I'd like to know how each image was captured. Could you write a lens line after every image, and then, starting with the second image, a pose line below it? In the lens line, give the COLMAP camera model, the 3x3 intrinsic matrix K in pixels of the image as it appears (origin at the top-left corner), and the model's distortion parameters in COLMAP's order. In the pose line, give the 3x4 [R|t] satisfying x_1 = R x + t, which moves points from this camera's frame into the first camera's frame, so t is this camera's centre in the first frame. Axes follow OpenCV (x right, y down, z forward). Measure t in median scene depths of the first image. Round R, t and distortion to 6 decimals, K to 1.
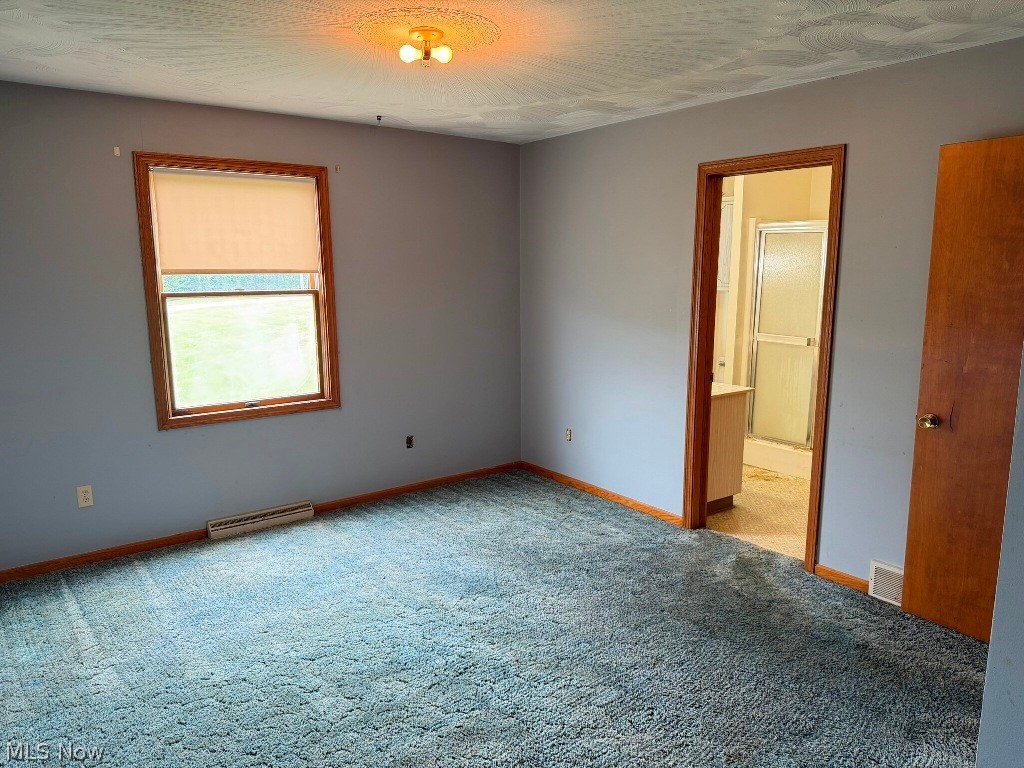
lens RADIAL K [[726.0, 0, 506.0], [0, 726.0, 385.1], [0, 0, 1]] dist [0.054255, -0.066231]
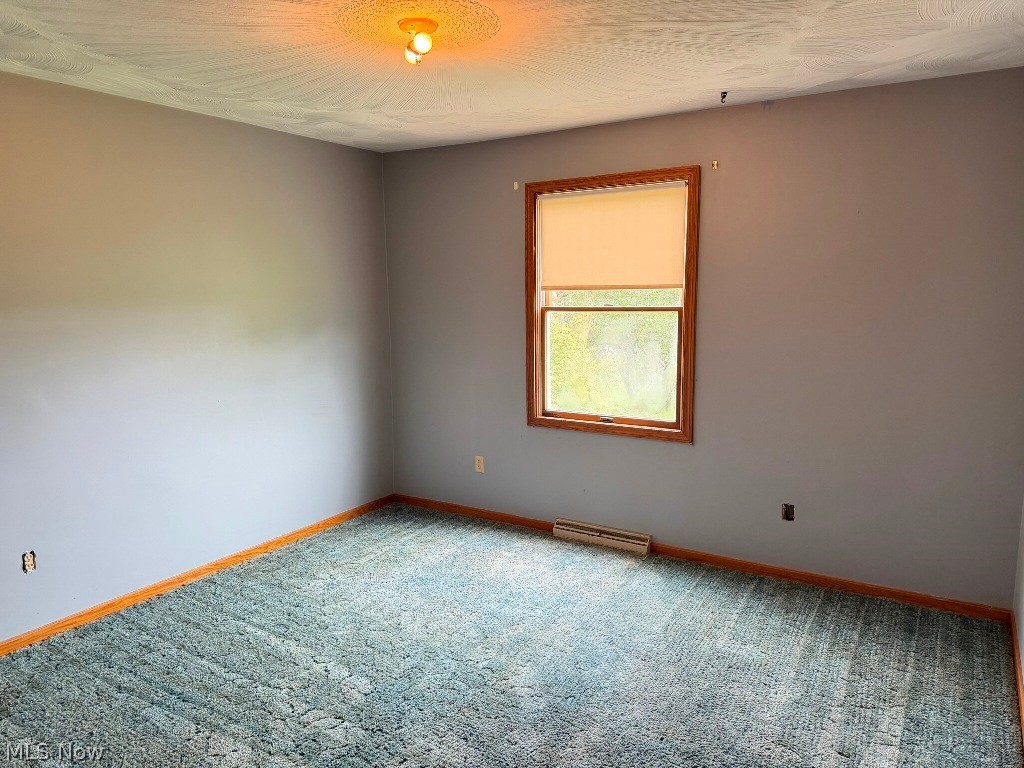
lens RADIAL K [[726.0, 0, 514.1], [0, 726.0, 389.1], [0, 0, 1]] dist [0.054255, -0.066231]
pose [[0.345041, 0.139907, -0.928102, 0.521000], [-0.138062, 0.985637, 0.097252, -0.093774], [0.928378, 0.094580, 0.359401, 0.519235]]
